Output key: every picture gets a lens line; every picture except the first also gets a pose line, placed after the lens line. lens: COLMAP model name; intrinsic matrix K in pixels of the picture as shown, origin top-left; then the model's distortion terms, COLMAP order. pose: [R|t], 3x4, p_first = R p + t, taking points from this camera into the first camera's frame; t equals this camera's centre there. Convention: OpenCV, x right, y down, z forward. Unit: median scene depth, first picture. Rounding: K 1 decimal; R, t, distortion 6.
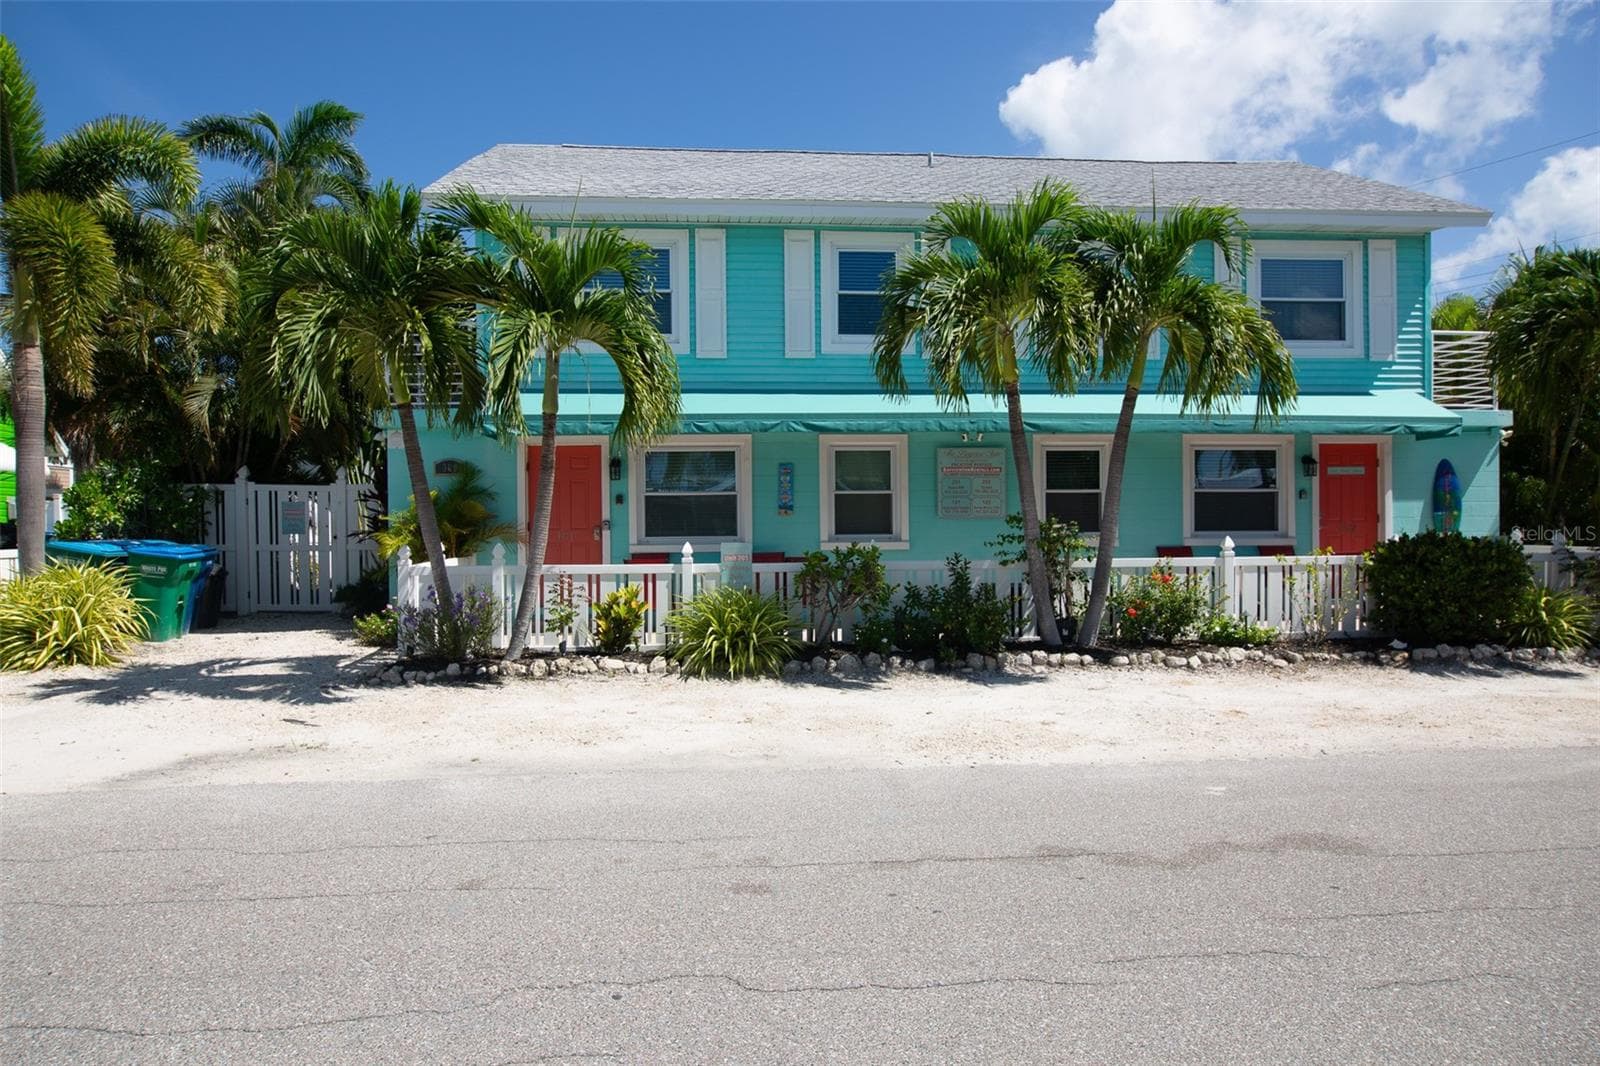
lens RADIAL K [[956.1, 0, 798.9], [0, 956.1, 501.7], [0, 0, 1]] dist [-0.031197, 0.001090]
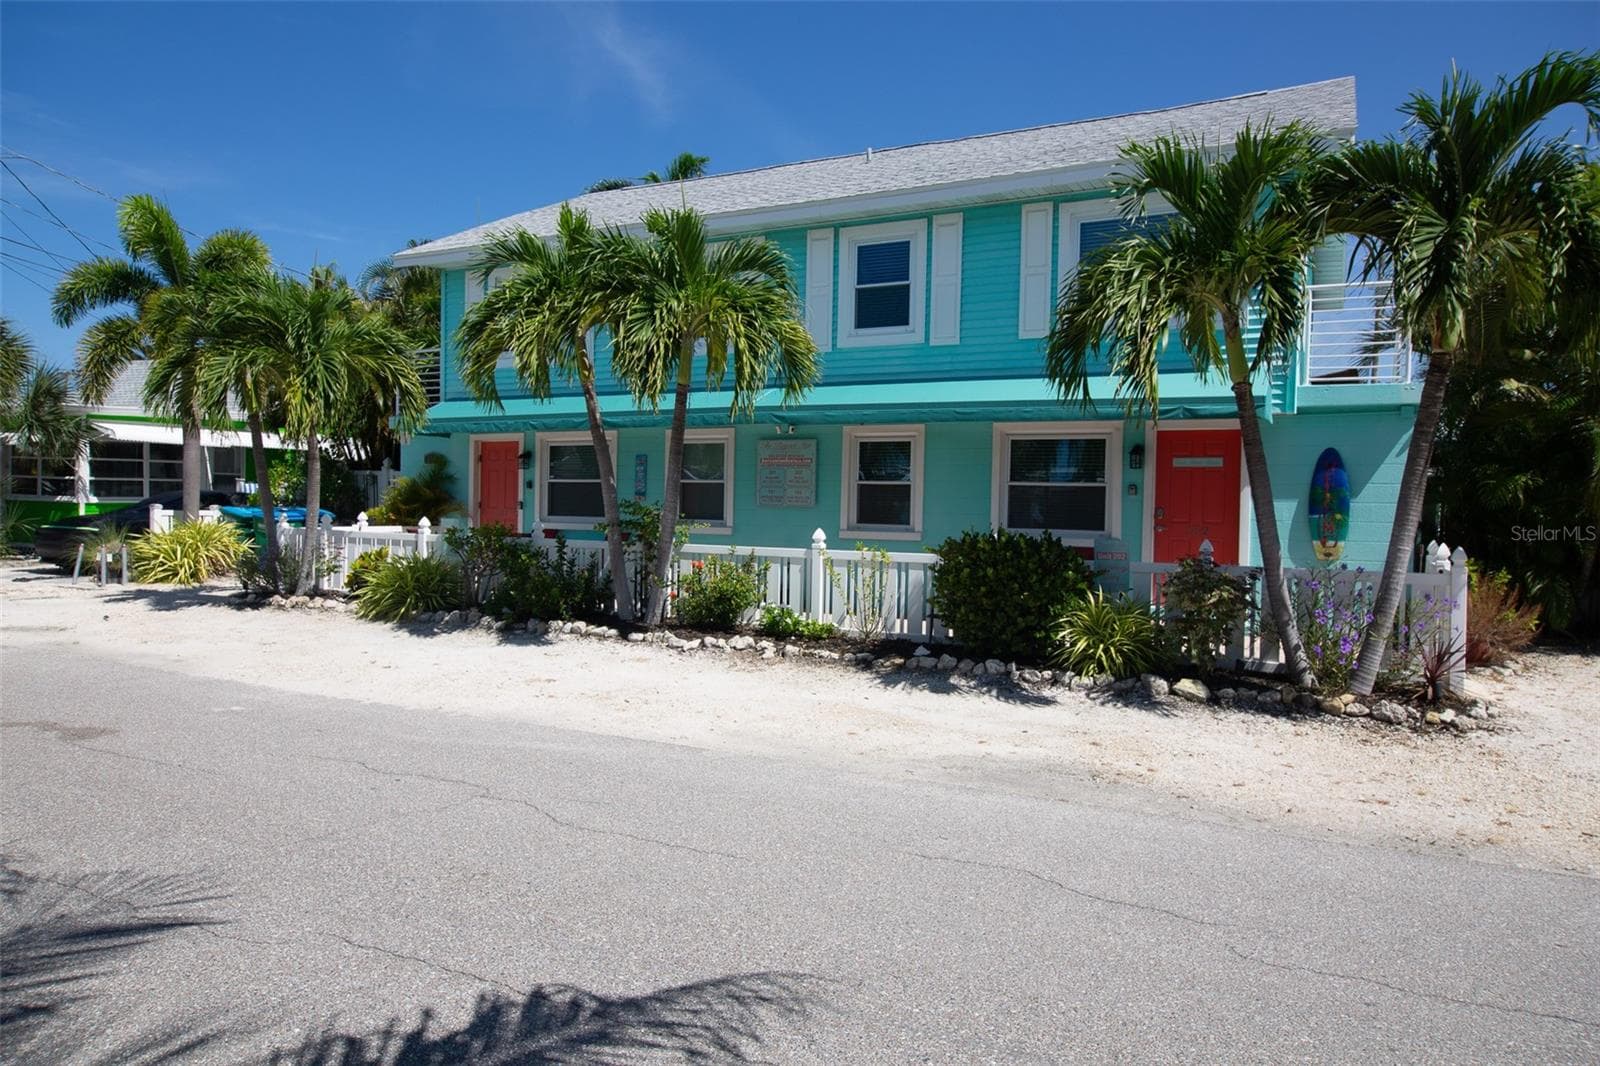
lens RADIAL K [[1023.8, 0, 801.0], [0, 1023.8, 474.1], [0, 0, 1]] dist [0.003434, -0.000046]
pose [[0.855865, 0.008110, -0.517136, 0.758761], [-0.017003, 0.999778, -0.012460, -0.005449], [0.516920, 0.019457, 0.855813, 0.051945]]
